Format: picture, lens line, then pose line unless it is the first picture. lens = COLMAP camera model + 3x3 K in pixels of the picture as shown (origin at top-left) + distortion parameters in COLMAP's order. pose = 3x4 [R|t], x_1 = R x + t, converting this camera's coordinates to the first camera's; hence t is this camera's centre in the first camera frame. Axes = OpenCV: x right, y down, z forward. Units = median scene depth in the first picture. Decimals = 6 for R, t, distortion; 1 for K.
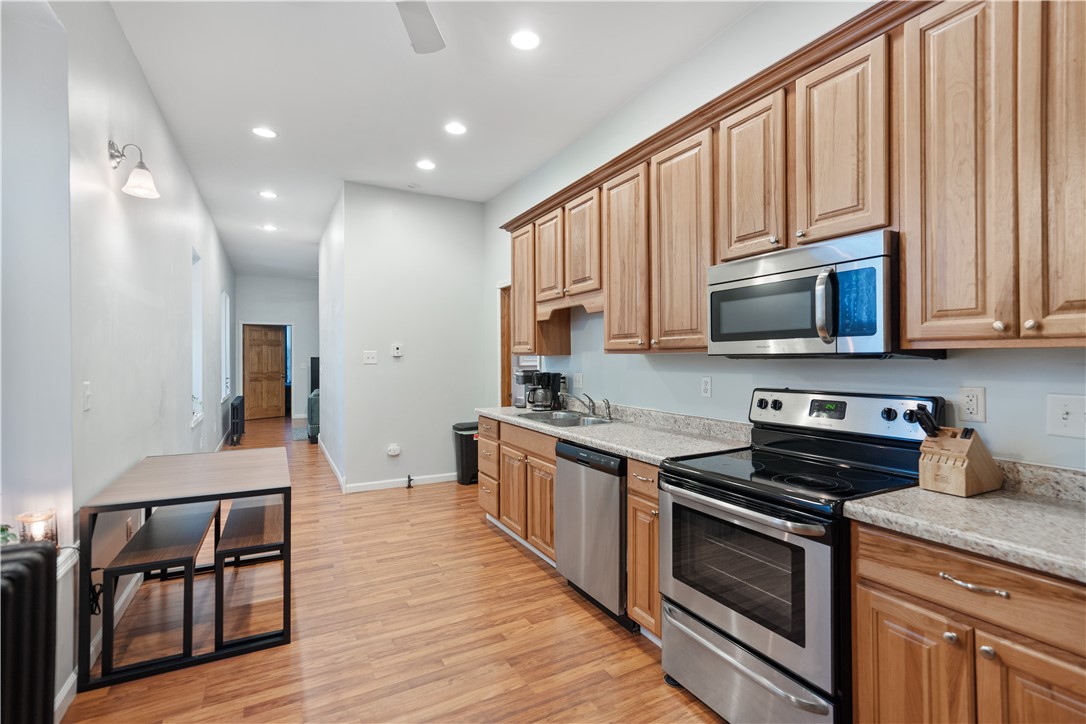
lens RADIAL K [[505.3, 0, 547.2], [0, 505.3, 358.9], [0, 0, 1]] dist [-0.003245, -0.000022]
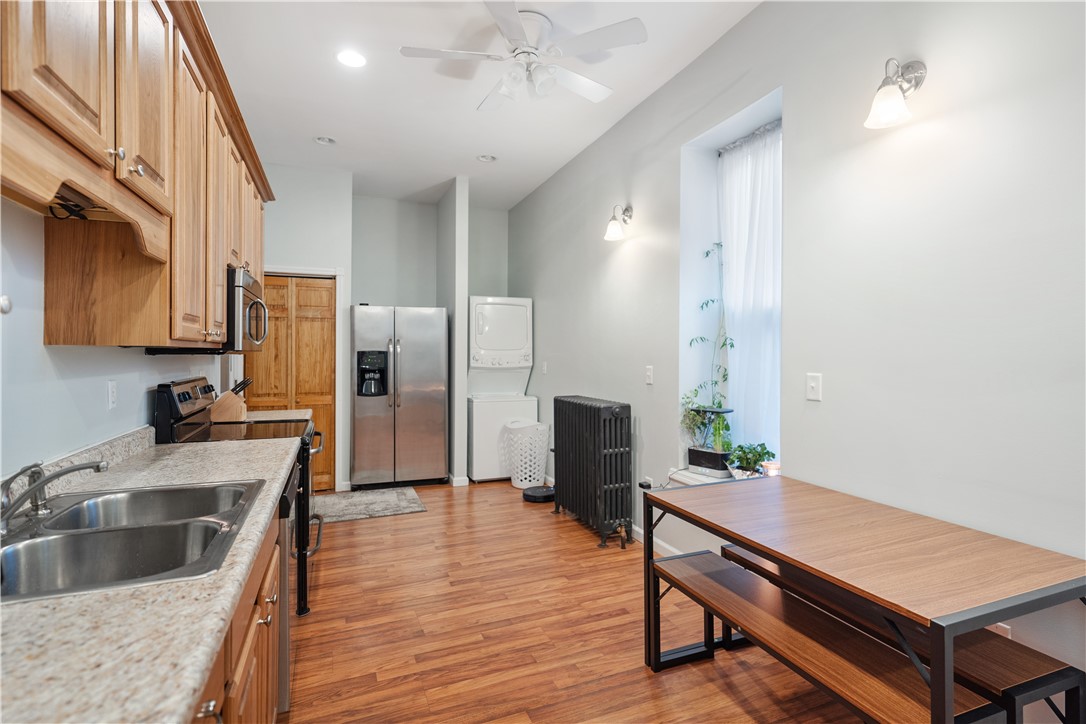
lens RADIAL K [[525.1, 0, 542.8], [0, 525.1, 355.7], [0, 0, 1]] dist [-0.000870, -0.000074]
pose [[-0.992546, -0.000033, 0.121872, -0.456123], [-0.000095, 1.000000, -0.000503, 0.004656], [-0.121872, -0.000511, -0.992546, 2.035249]]
